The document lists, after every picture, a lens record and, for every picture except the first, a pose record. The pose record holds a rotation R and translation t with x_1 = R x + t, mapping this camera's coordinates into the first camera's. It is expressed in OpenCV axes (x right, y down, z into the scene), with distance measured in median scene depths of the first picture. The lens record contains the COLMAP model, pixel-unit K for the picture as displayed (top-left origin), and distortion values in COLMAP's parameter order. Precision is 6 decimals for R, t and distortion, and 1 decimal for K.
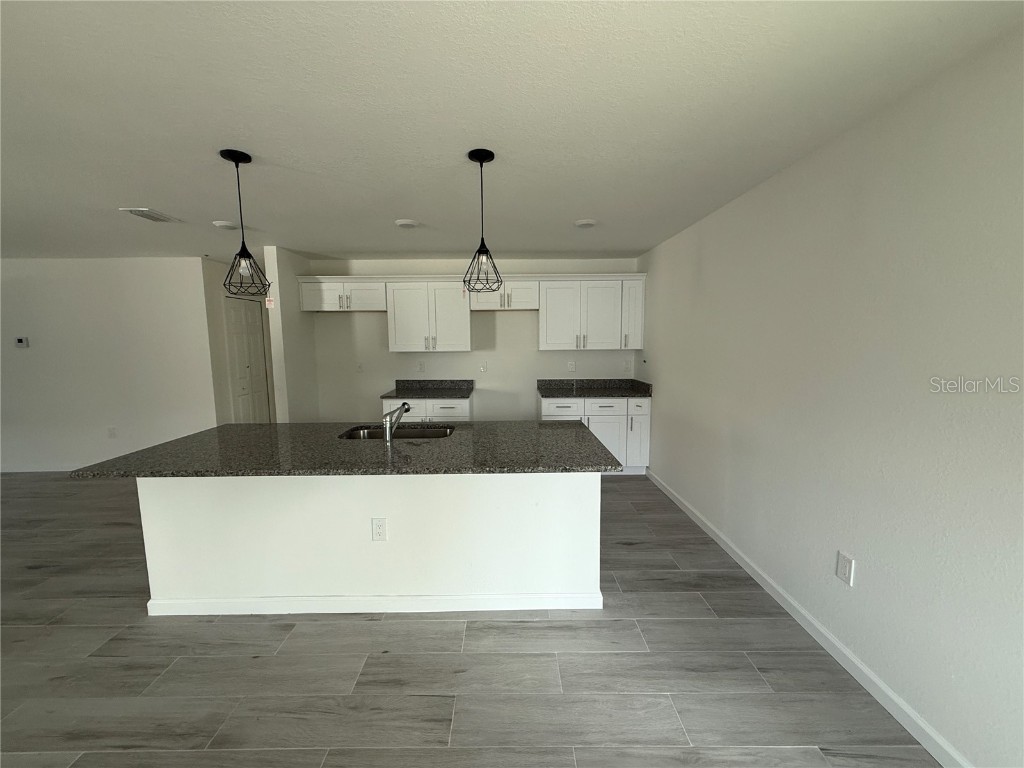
lens RADIAL K [[407.9, 0, 509.1], [0, 407.9, 385.8], [0, 0, 1]] dist [-0.000755, 0.002033]
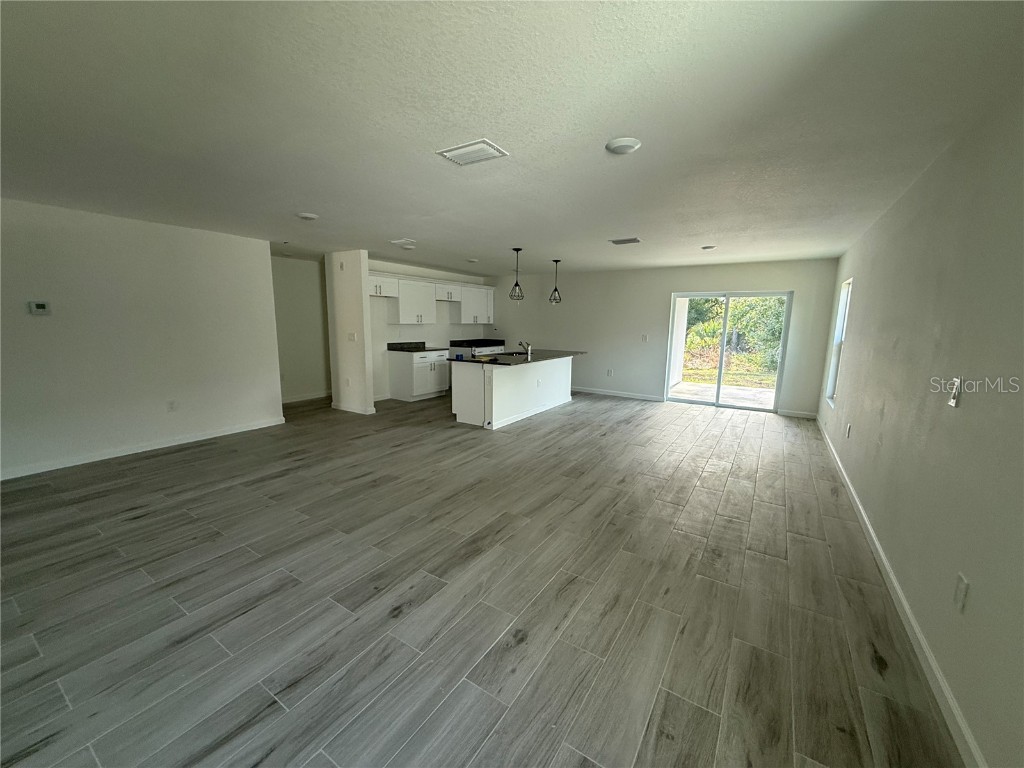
lens RADIAL K [[407.9, 0, 509.1], [0, 407.9, 385.8], [0, 0, 1]] dist [-0.000755, 0.002033]
pose [[0.551202, -0.117483, 0.826059, -1.385472], [0.078536, 0.992947, 0.088814, 0.046381], [-0.830668, 0.015921, 0.556541, -0.215586]]
